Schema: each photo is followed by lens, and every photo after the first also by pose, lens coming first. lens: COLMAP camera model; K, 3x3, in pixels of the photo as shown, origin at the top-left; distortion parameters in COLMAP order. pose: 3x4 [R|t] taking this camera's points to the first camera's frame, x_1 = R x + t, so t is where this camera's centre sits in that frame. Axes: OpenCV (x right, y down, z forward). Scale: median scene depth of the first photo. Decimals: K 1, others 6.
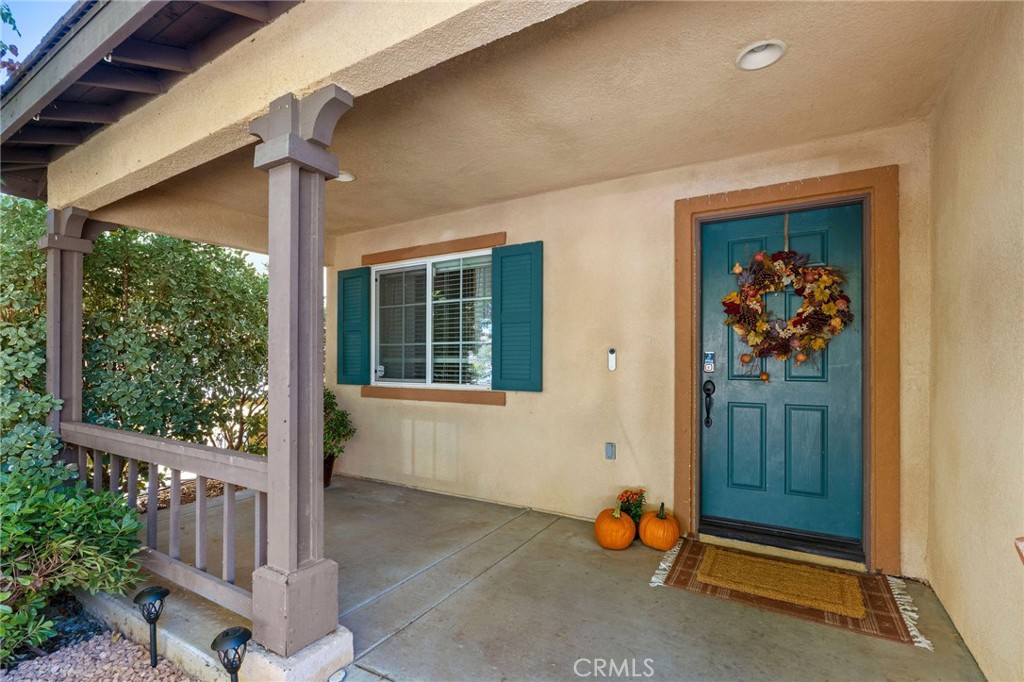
lens RADIAL K [[471.7, 0, 513.7], [0, 471.7, 354.7], [0, 0, 1]] dist [-0.002042, -0.000292]
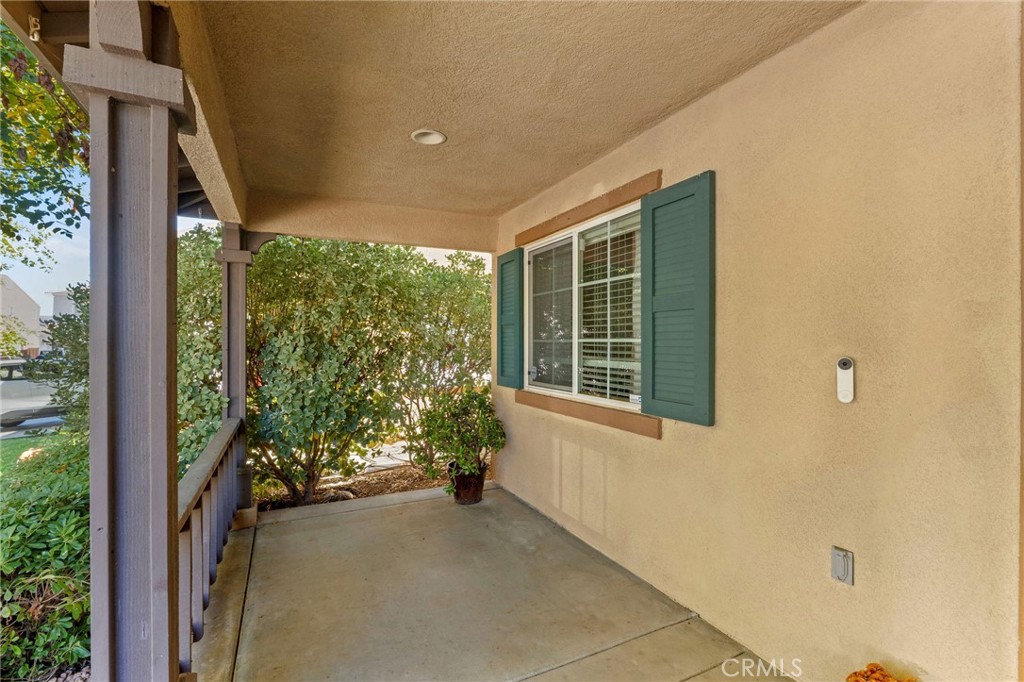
lens RADIAL K [[469.5, 0, 512.0], [0, 469.5, 341.0], [0, 0, 1]] dist [-0.002907, -0.000338]
pose [[0.837231, -0.003132, -0.546841, 0.146914], [0.008905, 0.999929, 0.007907, -0.030040], [0.546777, -0.011490, 0.837199, 0.320459]]
